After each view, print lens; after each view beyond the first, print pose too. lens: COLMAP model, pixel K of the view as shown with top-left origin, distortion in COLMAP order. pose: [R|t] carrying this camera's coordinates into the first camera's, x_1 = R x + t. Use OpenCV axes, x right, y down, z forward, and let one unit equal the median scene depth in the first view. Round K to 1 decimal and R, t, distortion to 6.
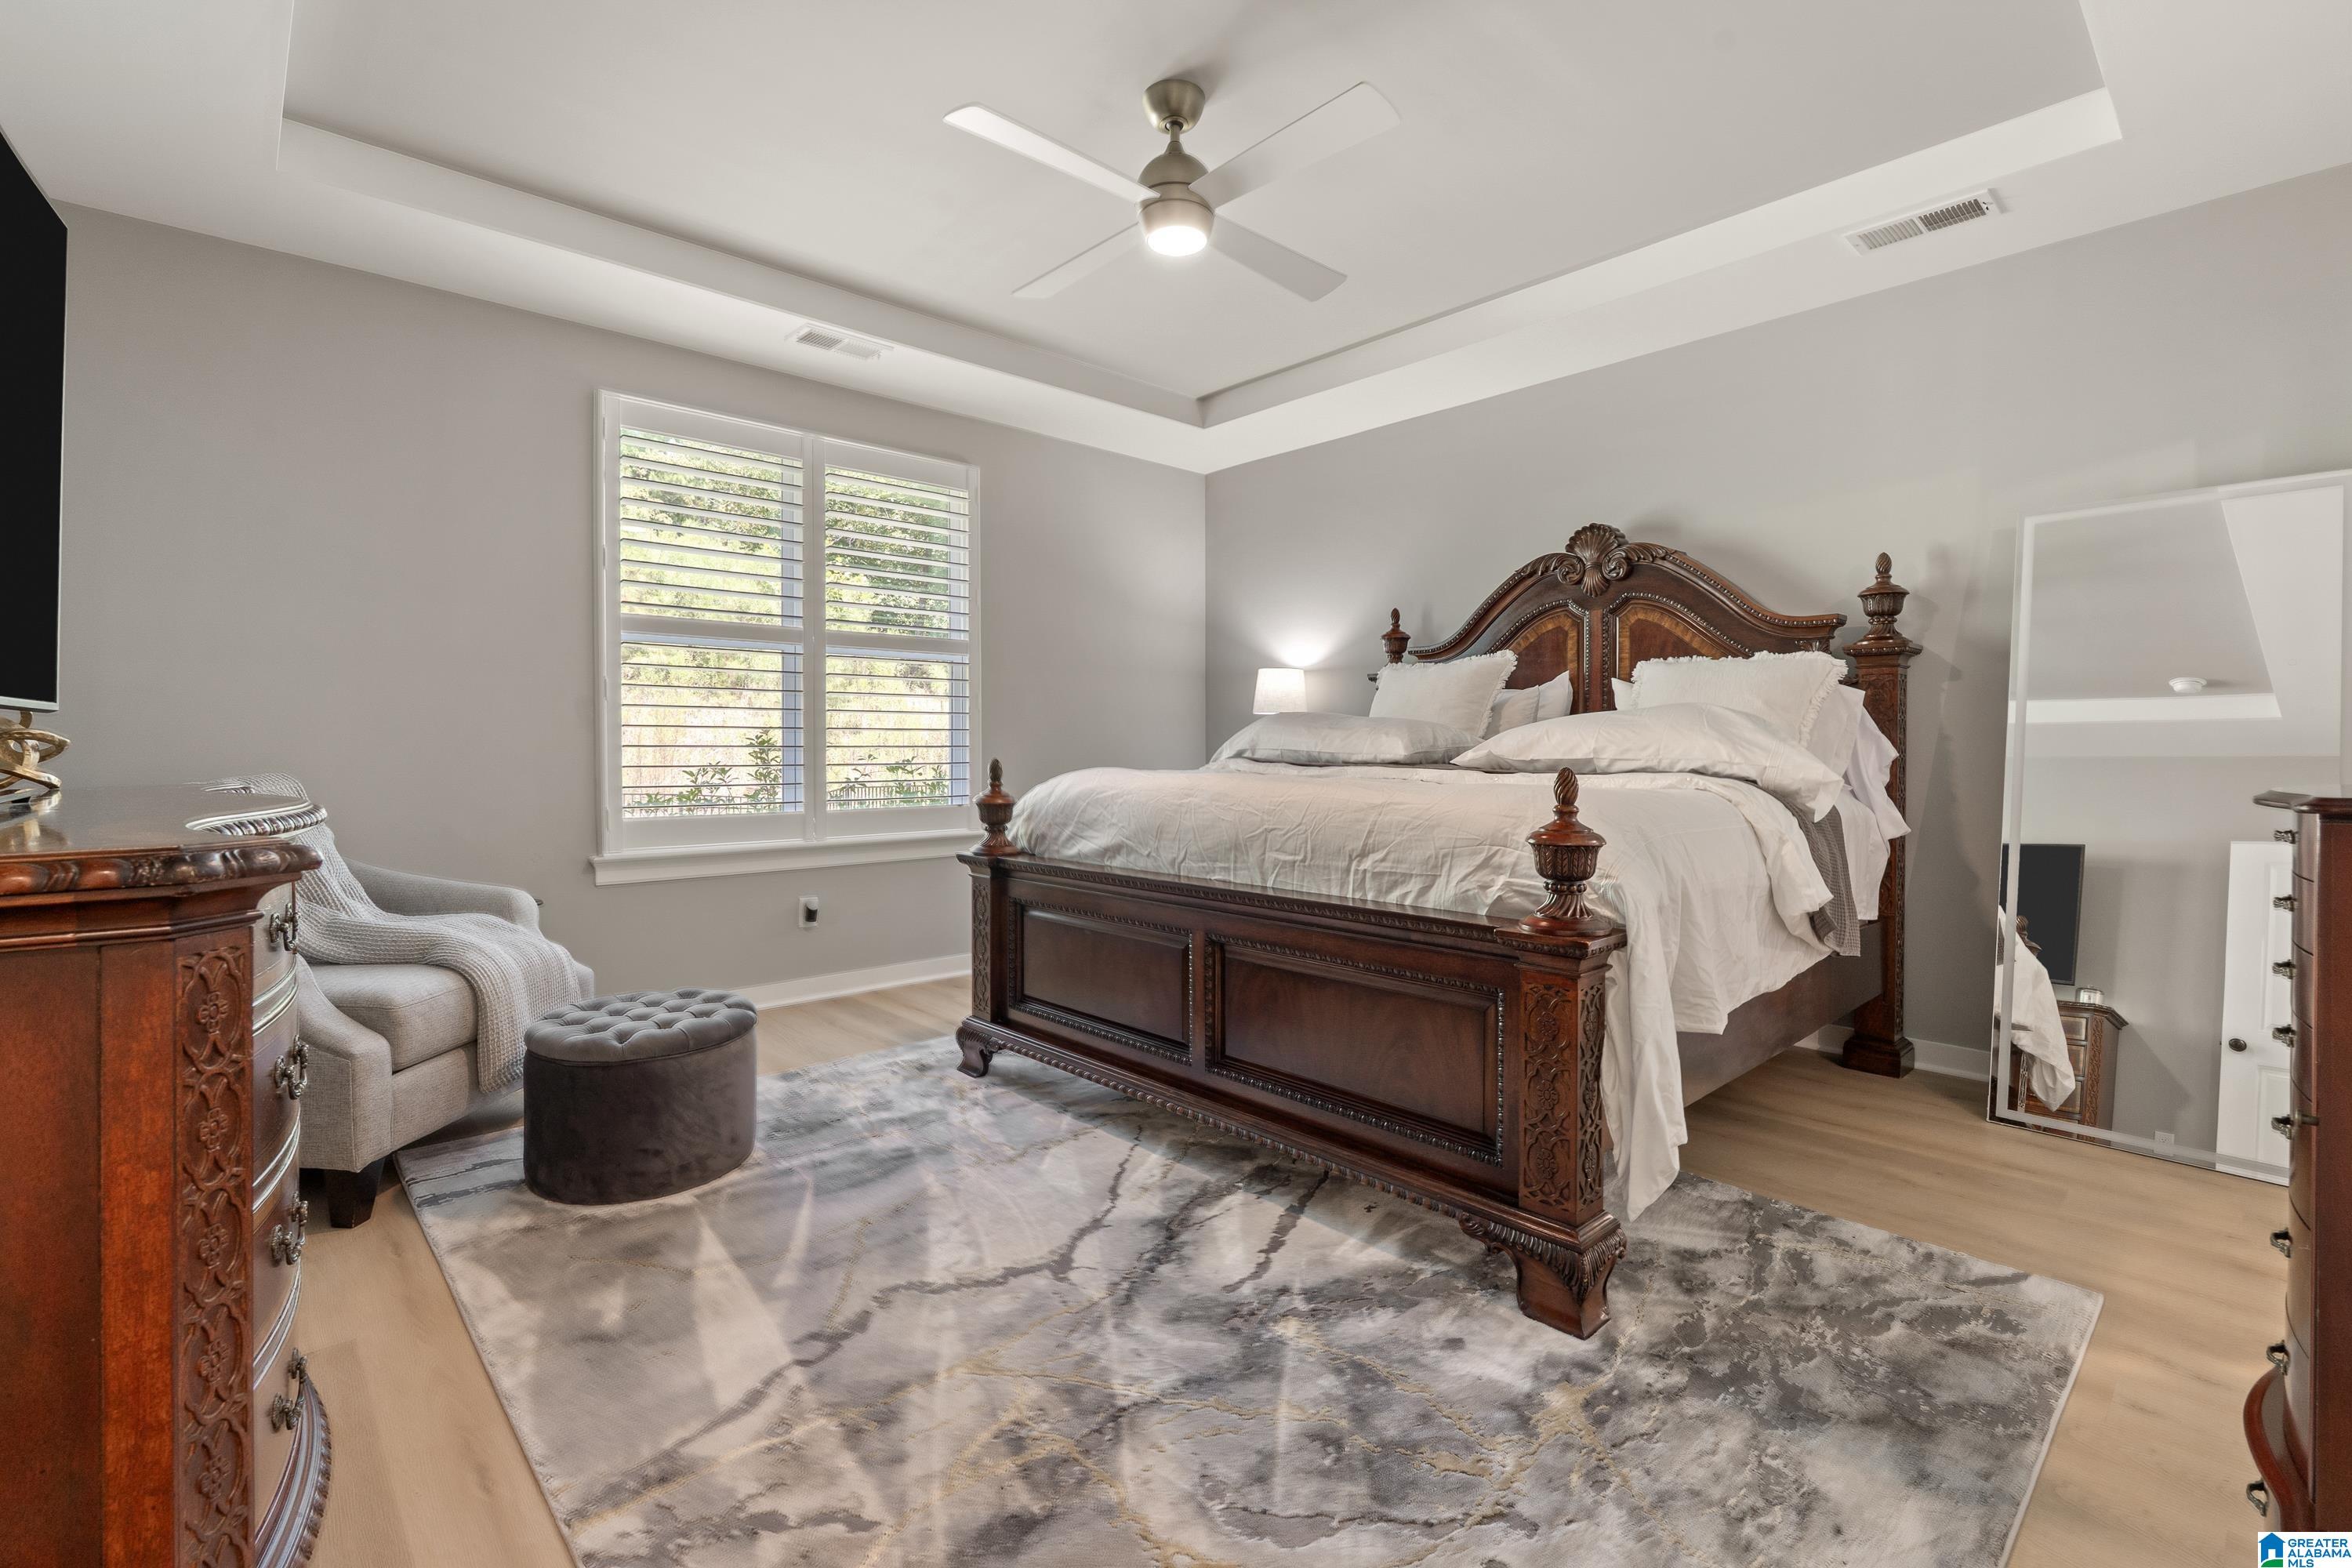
lens RADIAL K [[1042.7, 0, 1174.0], [0, 1042.7, 774.4], [0, 0, 1]] dist [-0.003286, -0.000368]
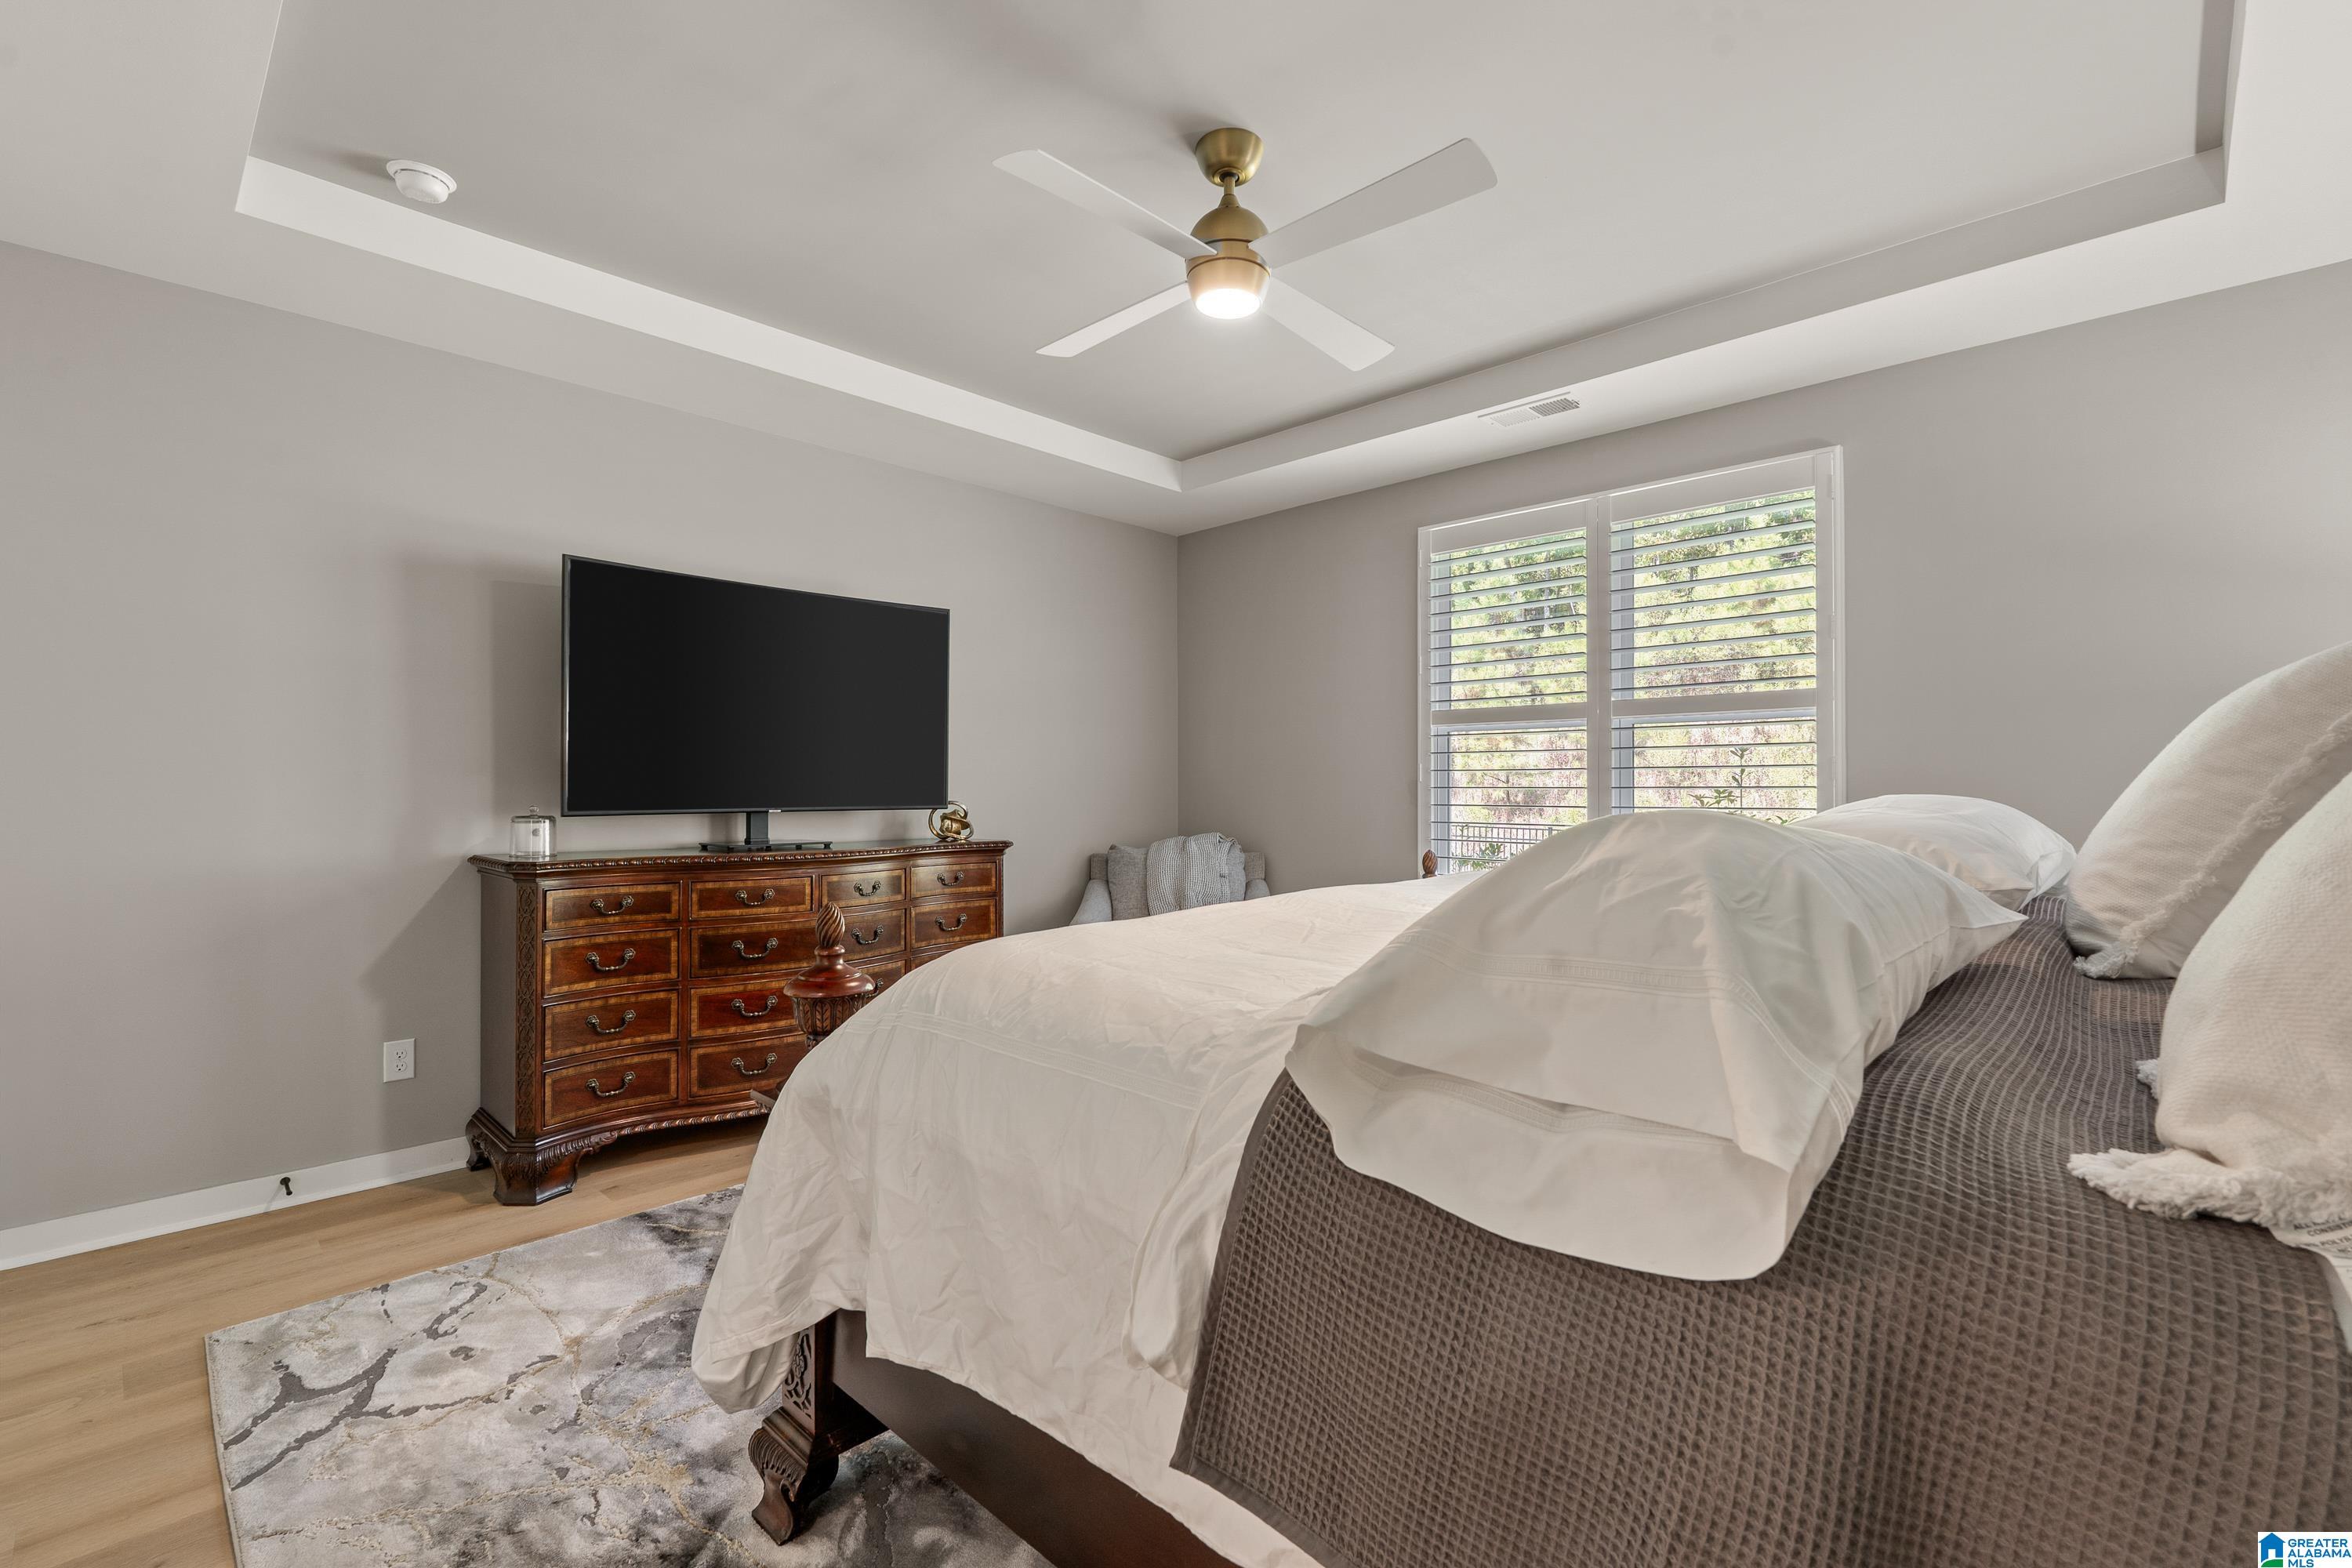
lens RADIAL K [[1047.3, 0, 1166.0], [0, 1047.3, 746.6], [0, 0, 1]] dist [-0.002532, -0.000302]
pose [[0.052961, -0.039883, -0.997800, 0.769925], [-0.025567, 0.998820, -0.041281, -0.070332], [0.998269, 0.027697, 0.051879, 0.778882]]
